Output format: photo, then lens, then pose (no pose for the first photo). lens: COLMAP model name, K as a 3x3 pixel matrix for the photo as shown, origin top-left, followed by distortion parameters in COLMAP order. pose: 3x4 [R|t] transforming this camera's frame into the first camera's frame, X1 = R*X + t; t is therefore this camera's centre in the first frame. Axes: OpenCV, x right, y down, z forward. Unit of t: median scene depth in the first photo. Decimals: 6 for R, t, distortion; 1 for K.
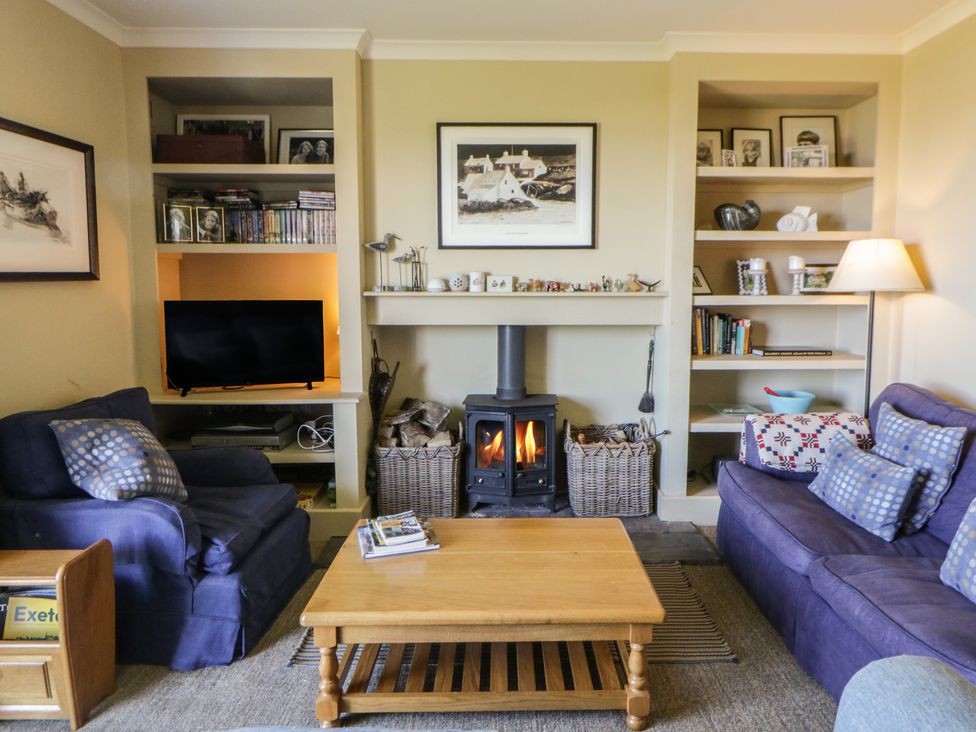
lens RADIAL K [[621.1, 0, 525.1], [0, 621.1, 338.3], [0, 0, 1]] dist [-0.000385, -0.002391]
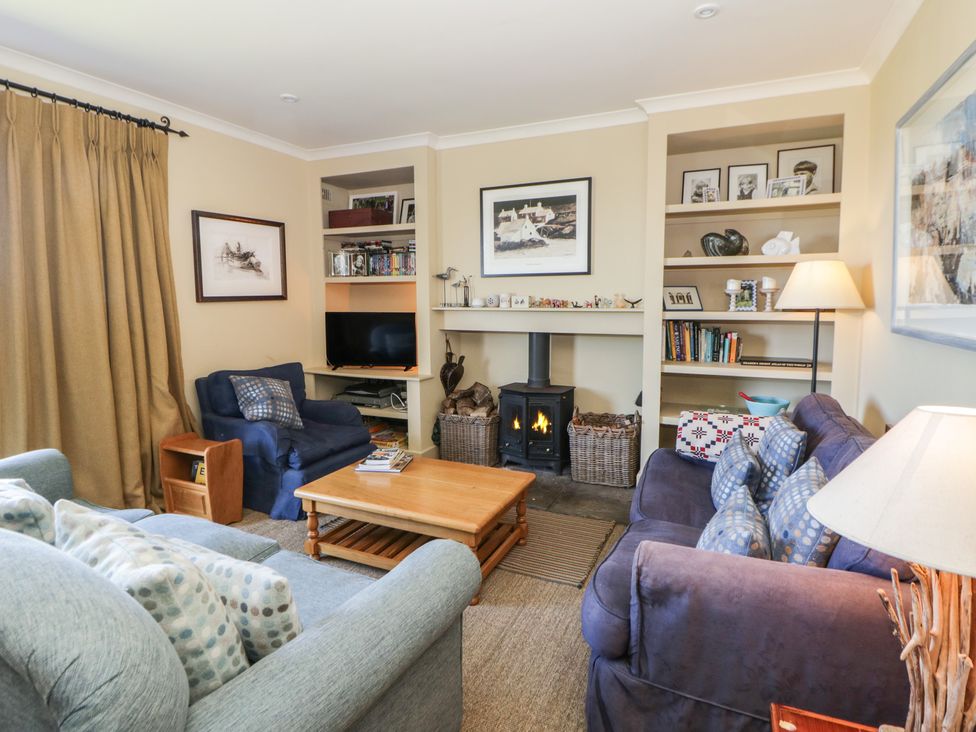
lens RADIAL K [[513.3, 0, 497.8], [0, 513.3, 347.2], [0, 0, 1]] dist [0.002362, -0.014427]
pose [[0.906769, 0.037035, -0.419999, 0.398572], [-0.034563, 0.999311, 0.013497, -0.001382], [0.420210, 0.002278, 0.907424, -0.046658]]
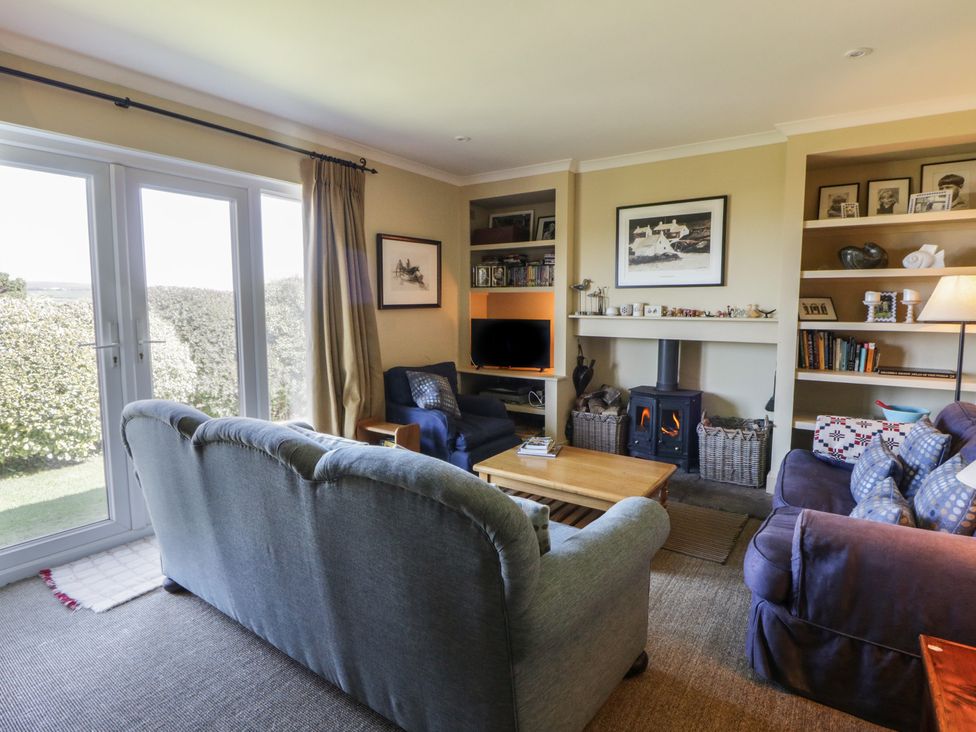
lens RADIAL K [[513.3, 0, 499.1], [0, 513.3, 351.8], [0, 0, 1]] dist [0.002362, -0.014427]
pose [[0.818858, 0.054422, -0.571411, 0.370323], [-0.053056, 0.998410, 0.019059, 0.006190], [0.571540, 0.014710, 0.820443, -0.220344]]
